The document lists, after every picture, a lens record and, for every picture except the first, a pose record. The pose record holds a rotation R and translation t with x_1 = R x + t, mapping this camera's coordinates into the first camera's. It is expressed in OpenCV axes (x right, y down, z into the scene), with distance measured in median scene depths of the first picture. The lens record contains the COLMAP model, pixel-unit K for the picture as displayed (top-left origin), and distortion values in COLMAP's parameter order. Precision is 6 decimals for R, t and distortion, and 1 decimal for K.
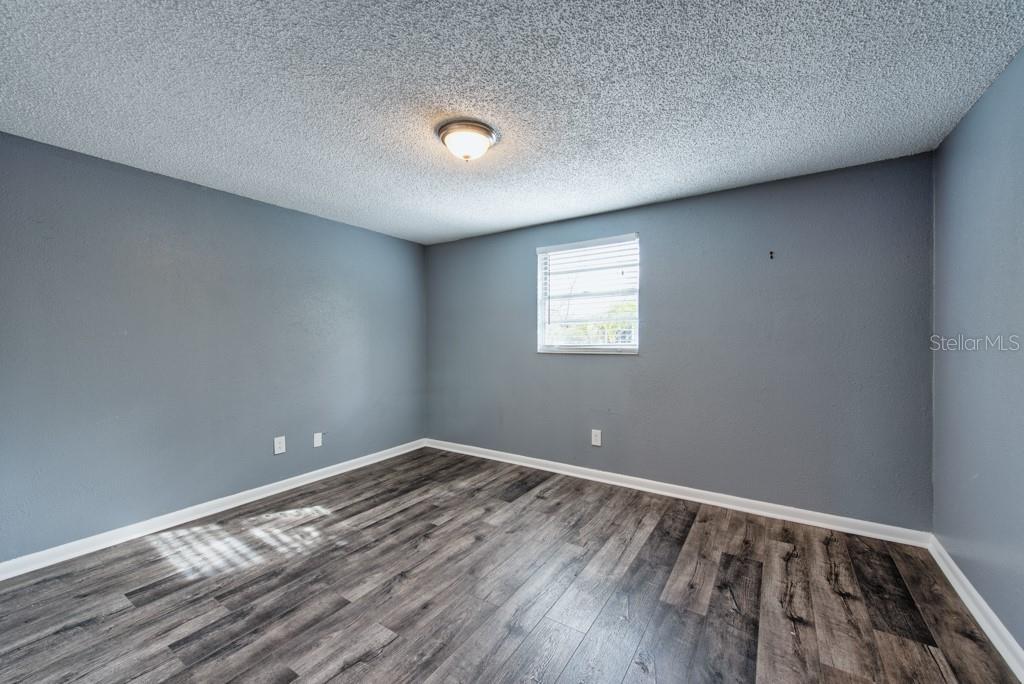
lens RADIAL K [[405.3, 0, 509.7], [0, 405.3, 343.2], [0, 0, 1]] dist [0.012329, -0.000371]
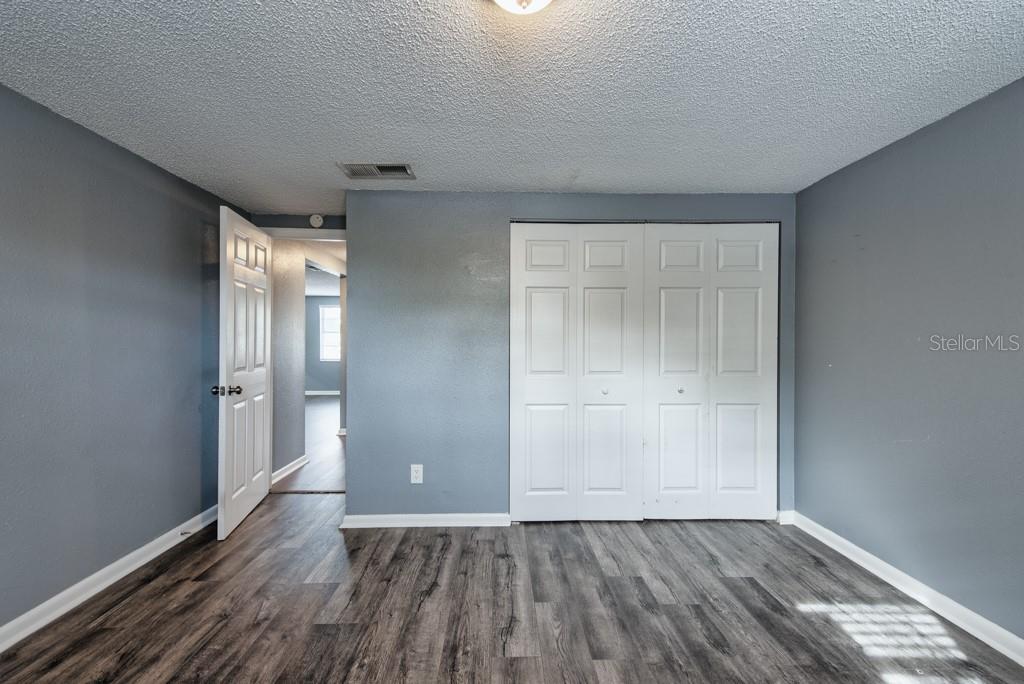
lens RADIAL K [[405.3, 0, 509.7], [0, 405.3, 343.2], [0, 0, 1]] dist [0.012329, -0.000371]
pose [[-0.825001, 0.000222, -0.565131, 0.238365], [-0.004709, 0.999963, 0.007267, -0.025280], [0.565112, 0.008657, -0.824969, 1.644177]]
